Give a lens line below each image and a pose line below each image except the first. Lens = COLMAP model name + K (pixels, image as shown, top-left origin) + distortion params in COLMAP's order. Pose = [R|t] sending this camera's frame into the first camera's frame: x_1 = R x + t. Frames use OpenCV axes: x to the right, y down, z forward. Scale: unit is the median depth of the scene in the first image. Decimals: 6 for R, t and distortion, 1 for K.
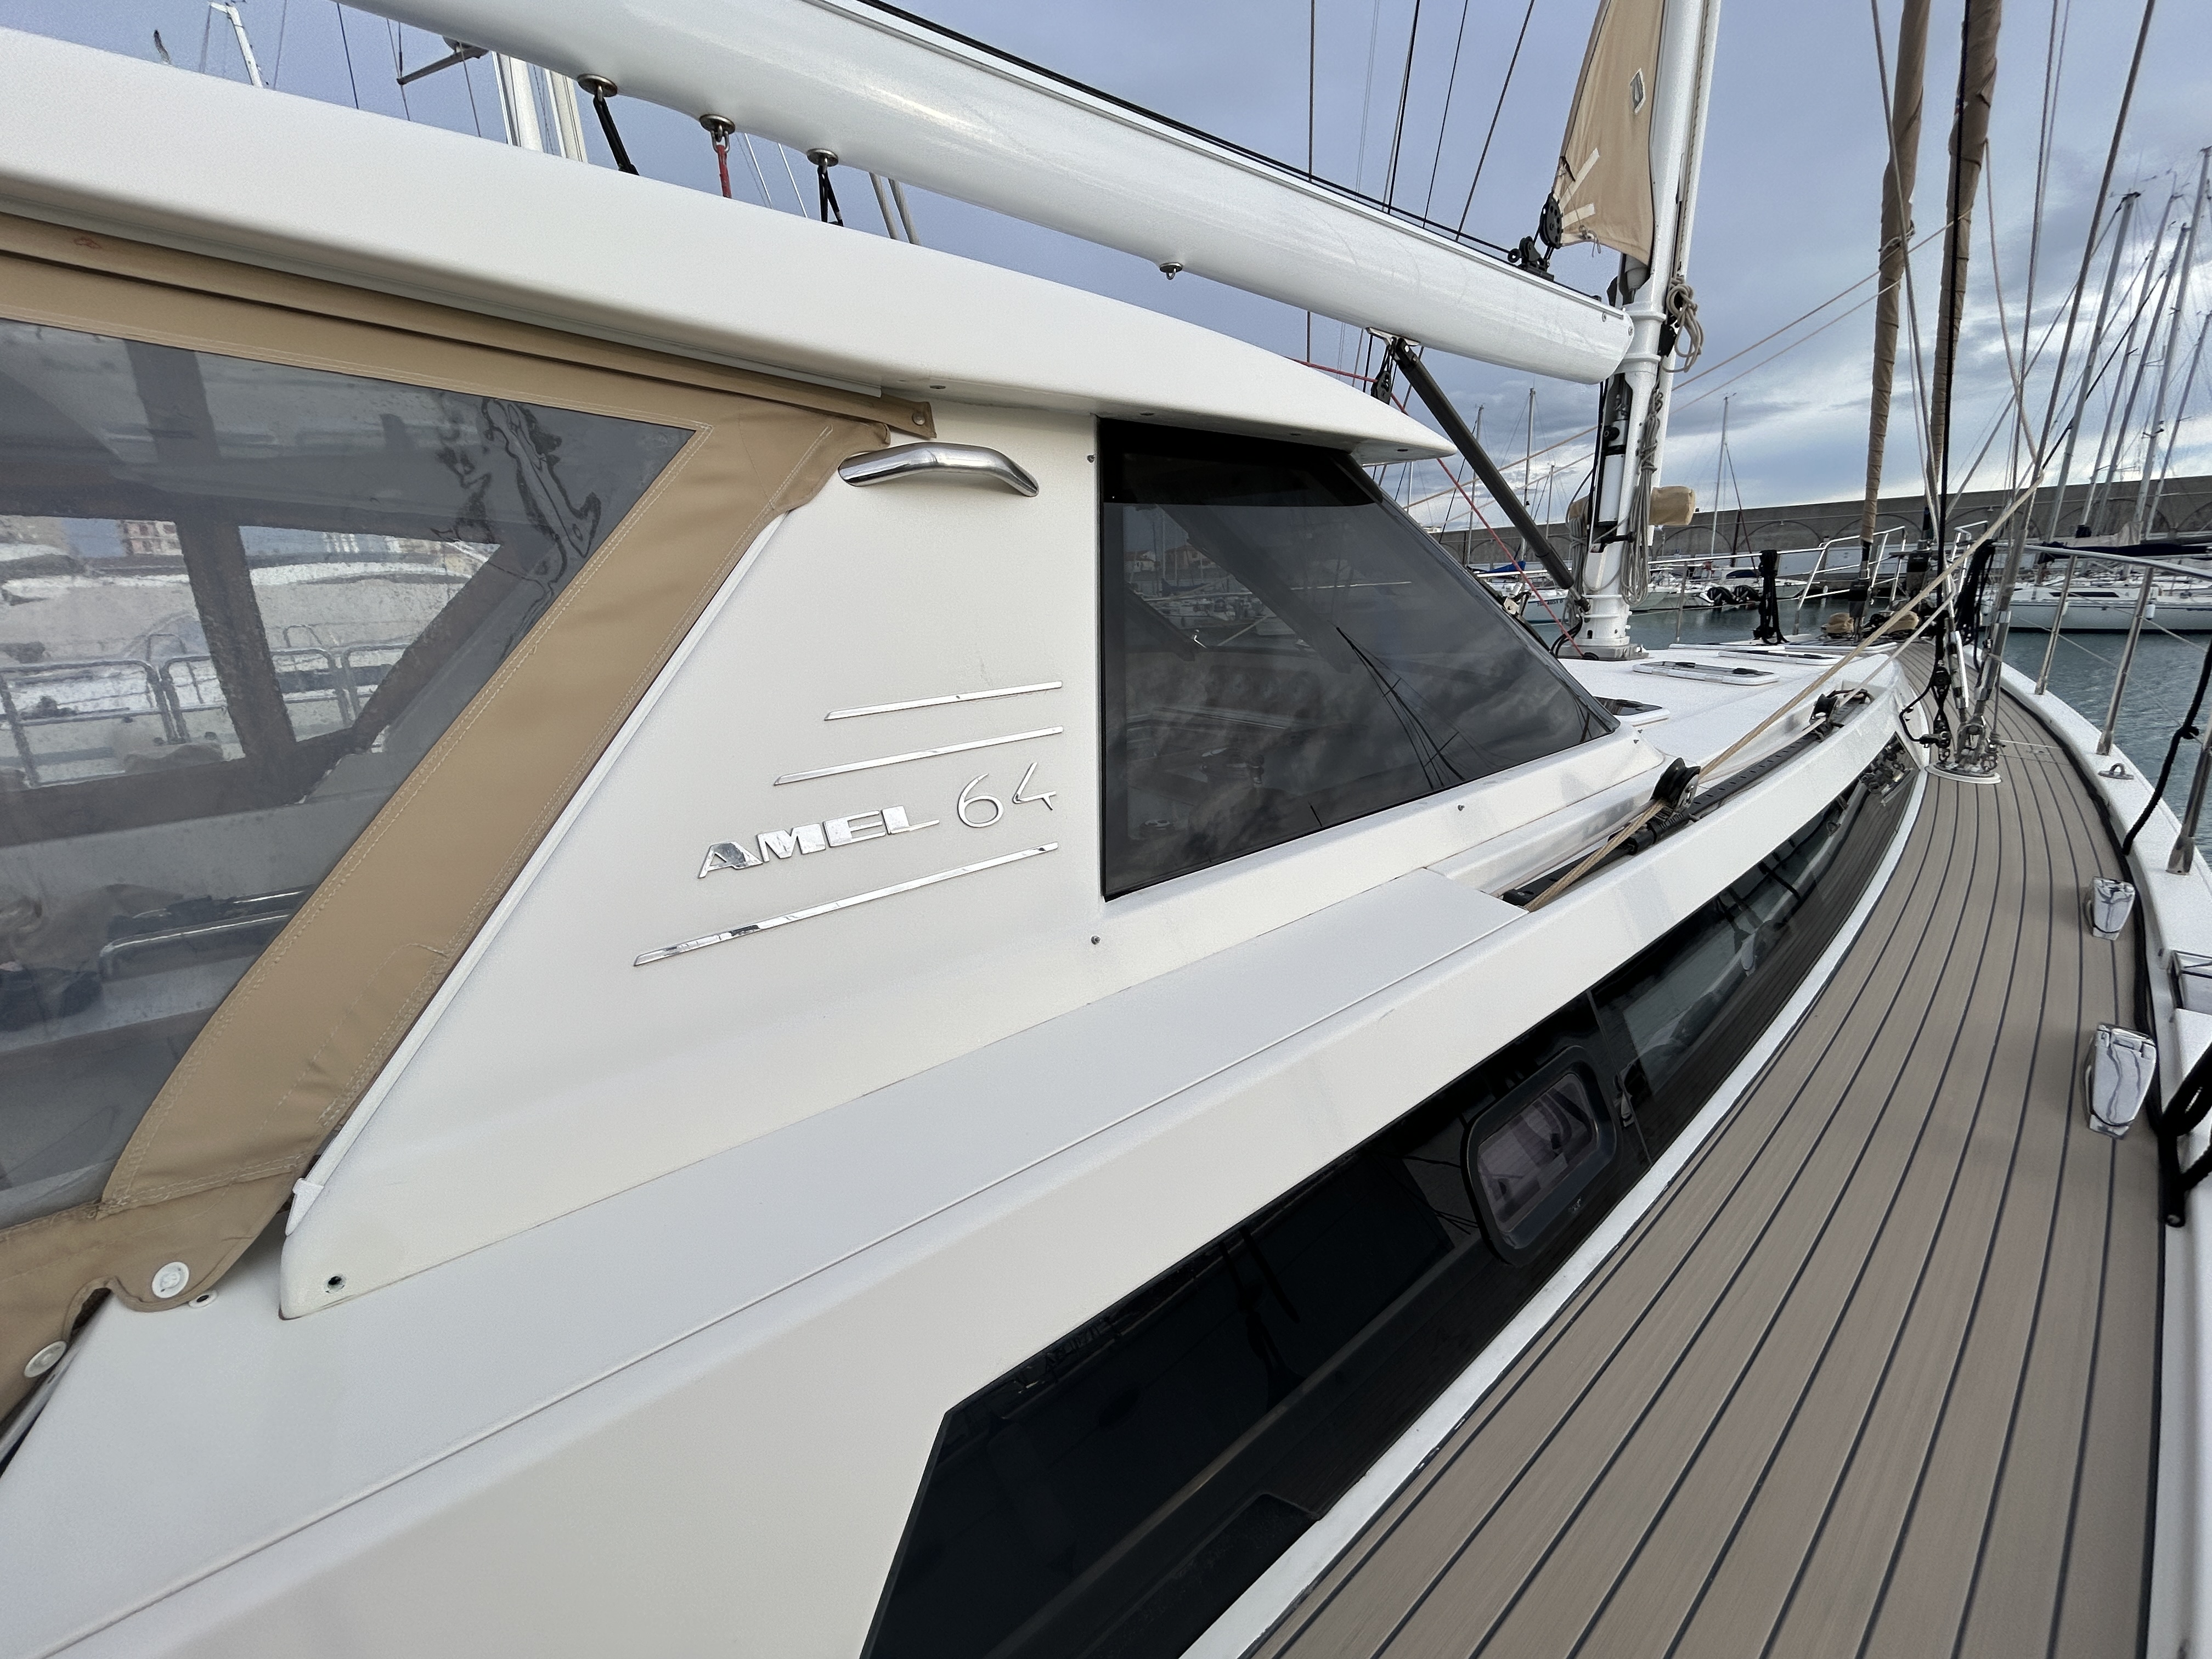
lens RADIAL K [[900.4, 0, 1088.8], [0, 900.4, 843.4], [0, 0, 1]] dist [0.000235, 0.001322]
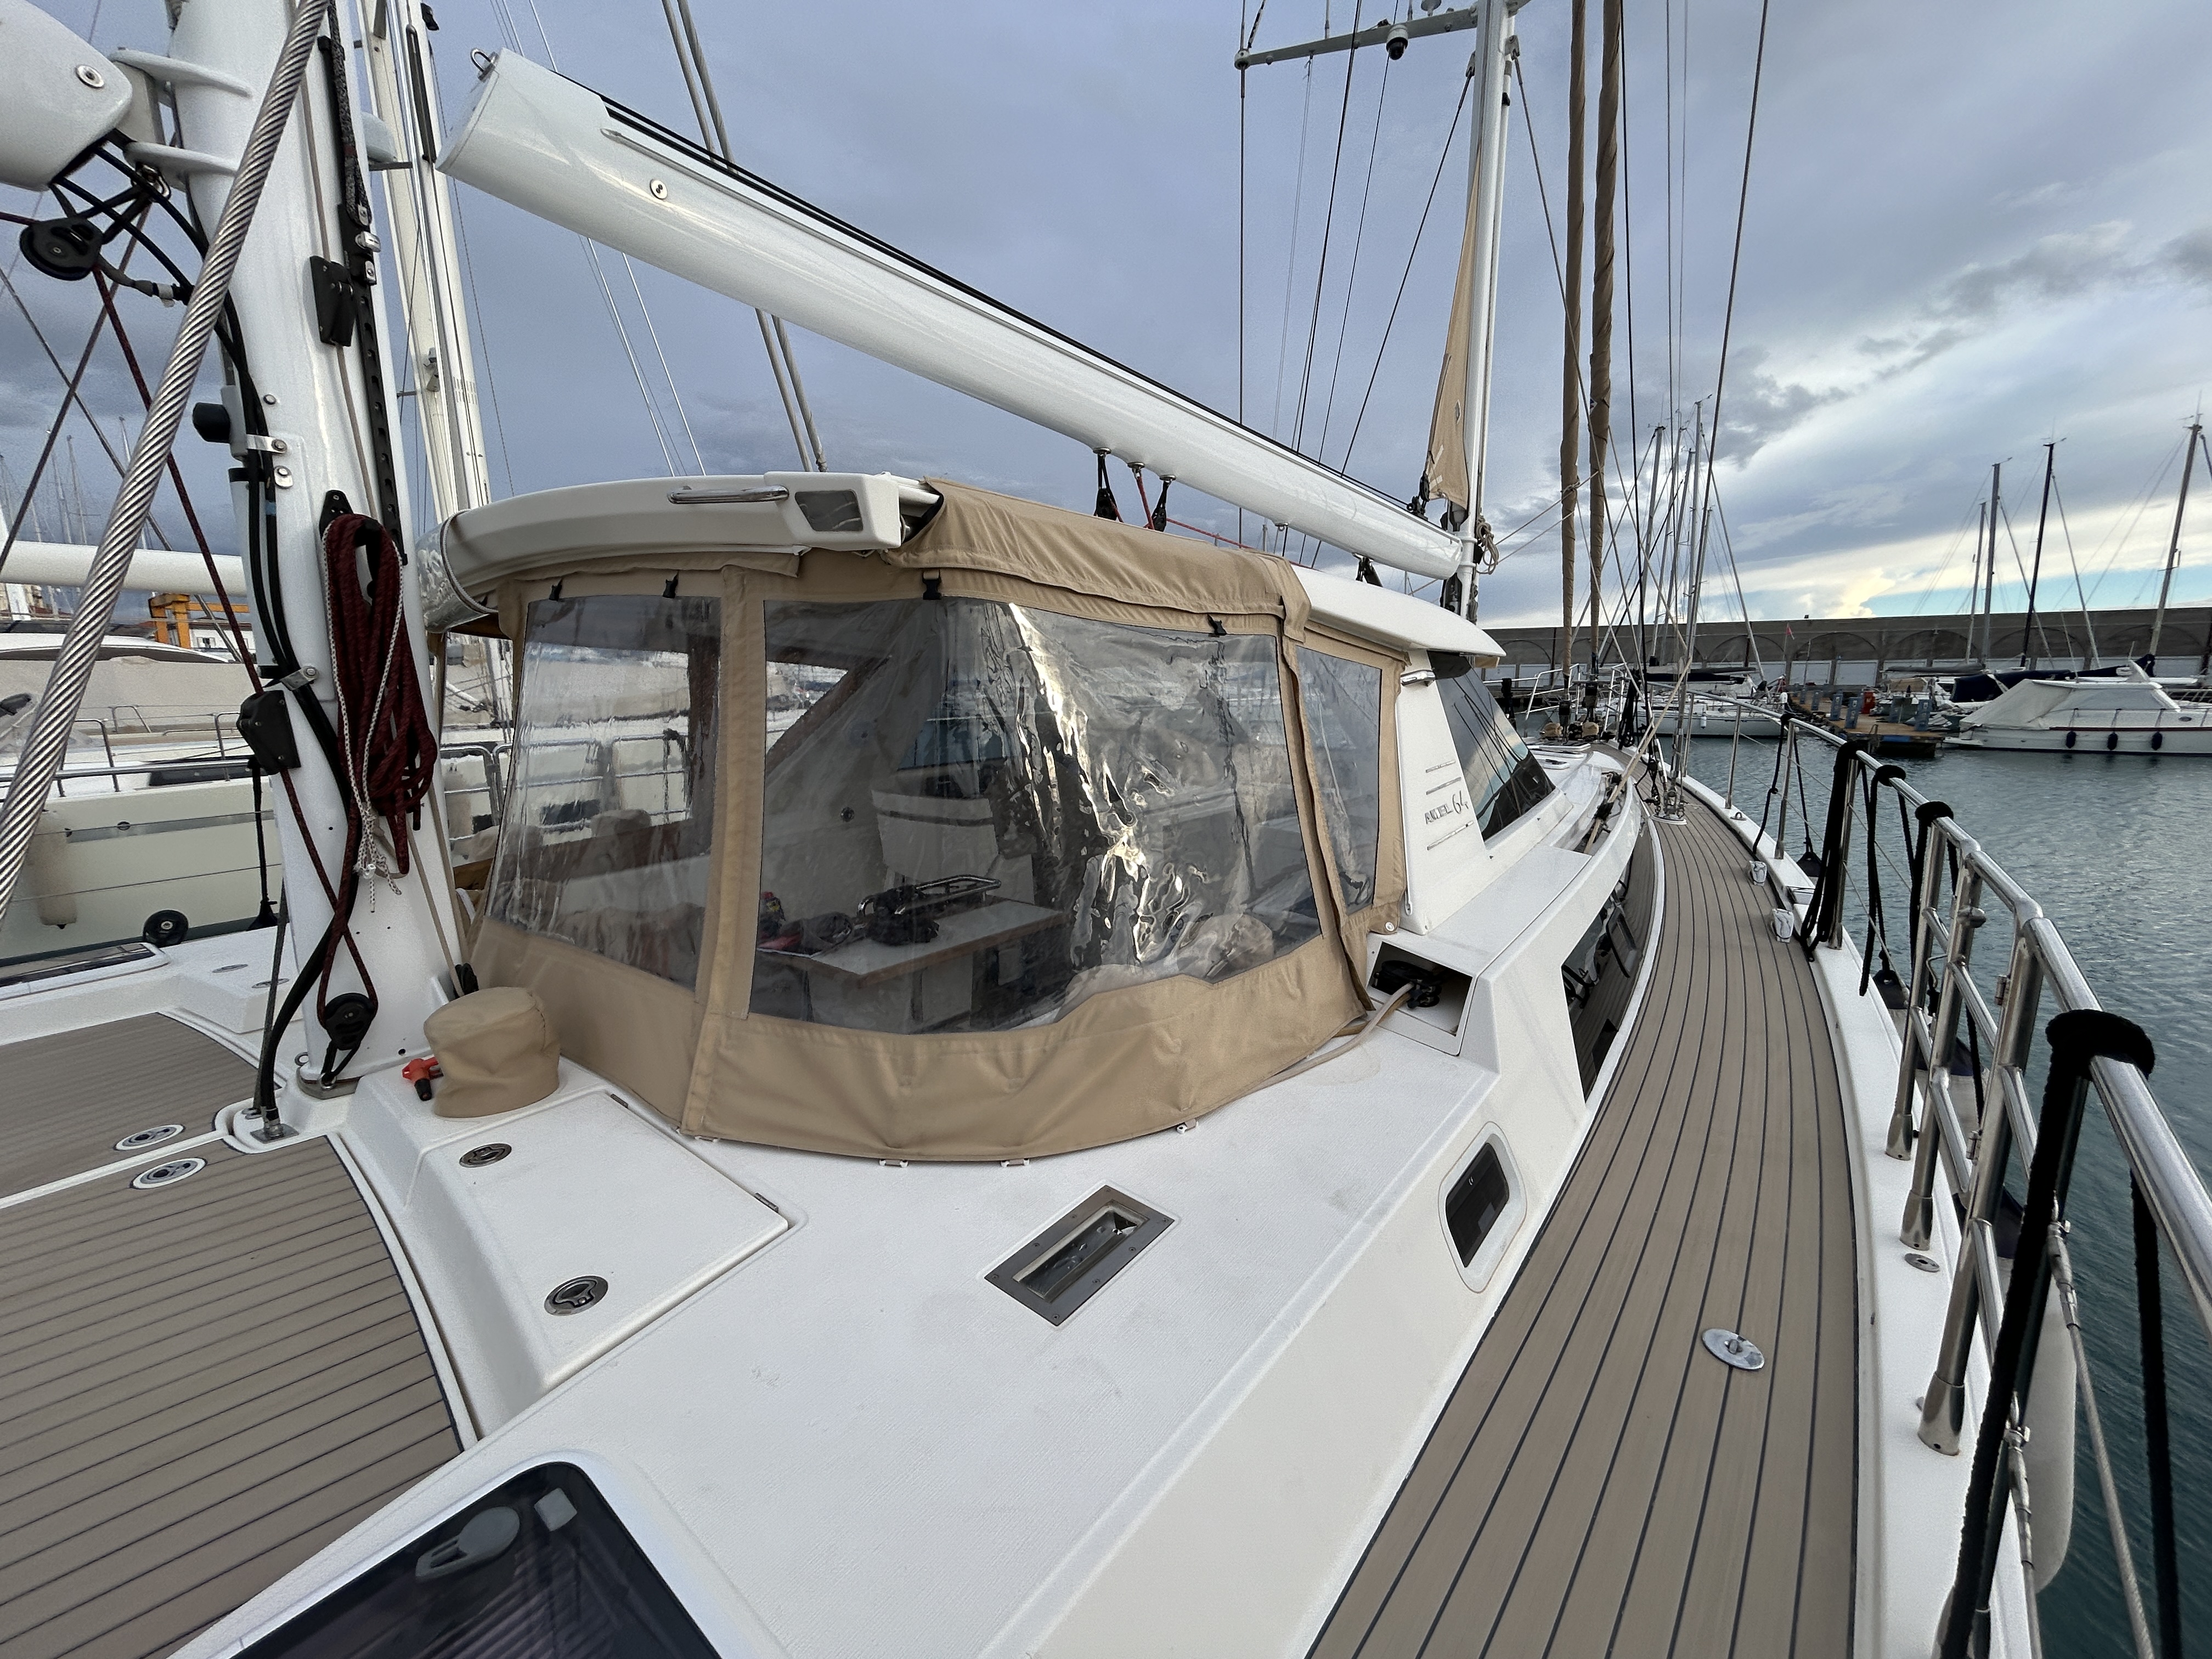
lens RADIAL K [[900.4, 0, 1101.5], [0, 900.4, 850.4], [0, 0, 1]] dist [0.000235, 0.001322]
pose [[0.963380, -0.022309, 0.267211, -0.431856], [0.046757, 0.995242, -0.085483, 0.061348], [-0.264032, 0.094847, 0.959839, -0.293779]]
